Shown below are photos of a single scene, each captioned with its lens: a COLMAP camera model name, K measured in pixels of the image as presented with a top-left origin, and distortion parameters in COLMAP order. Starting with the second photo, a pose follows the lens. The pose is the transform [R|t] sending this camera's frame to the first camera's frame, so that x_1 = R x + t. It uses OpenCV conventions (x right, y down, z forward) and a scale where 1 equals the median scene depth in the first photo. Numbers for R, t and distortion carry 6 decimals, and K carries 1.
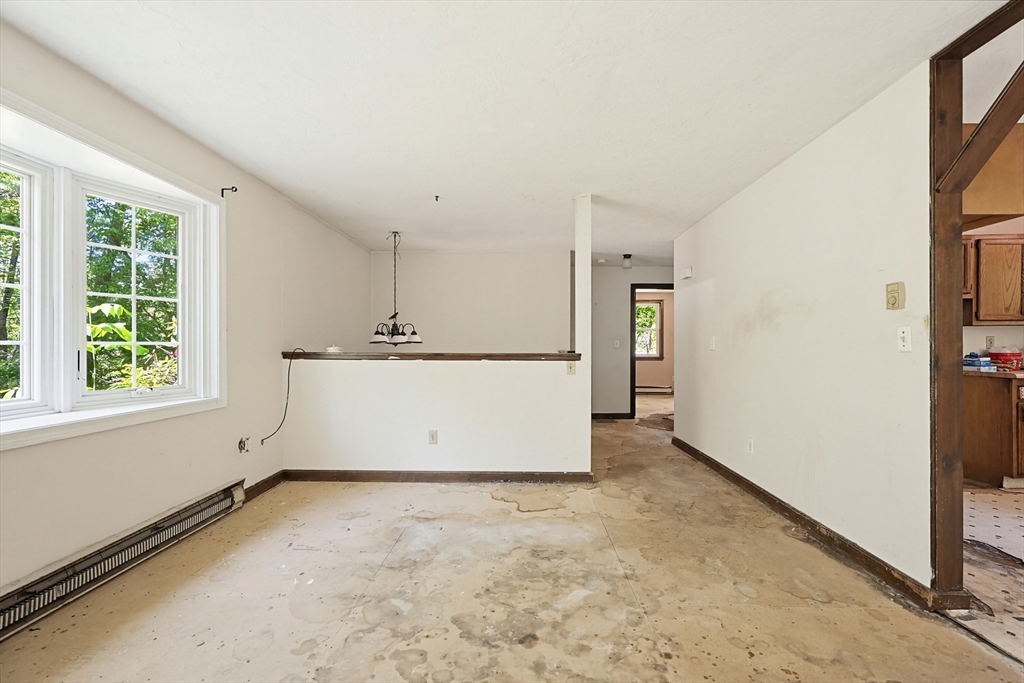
lens RADIAL K [[441.6, 0, 508.9], [0, 441.6, 346.5], [0, 0, 1]] dist [-0.001610, 0.000045]
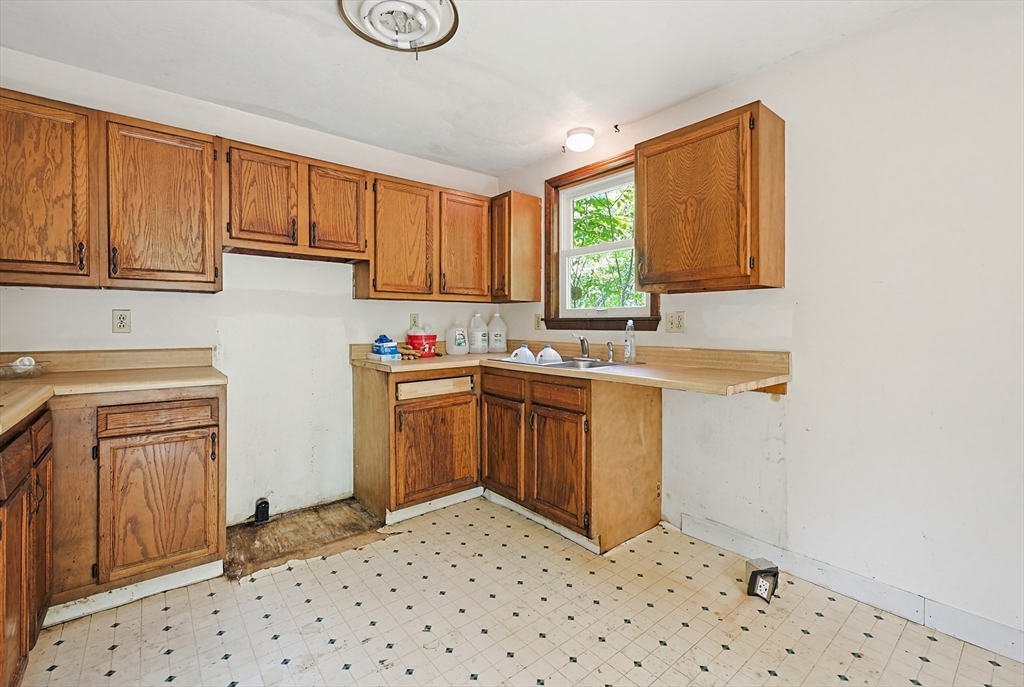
lens RADIAL K [[441.6, 0, 502.7], [0, 441.6, 327.9], [0, 0, 1]] dist [-0.001610, 0.000045]
pose [[0.766993, 0.000995, 0.641655, 0.852960], [-0.006691, 0.999957, 0.006448, -0.005554], [-0.641621, -0.009239, 0.766966, 0.348891]]
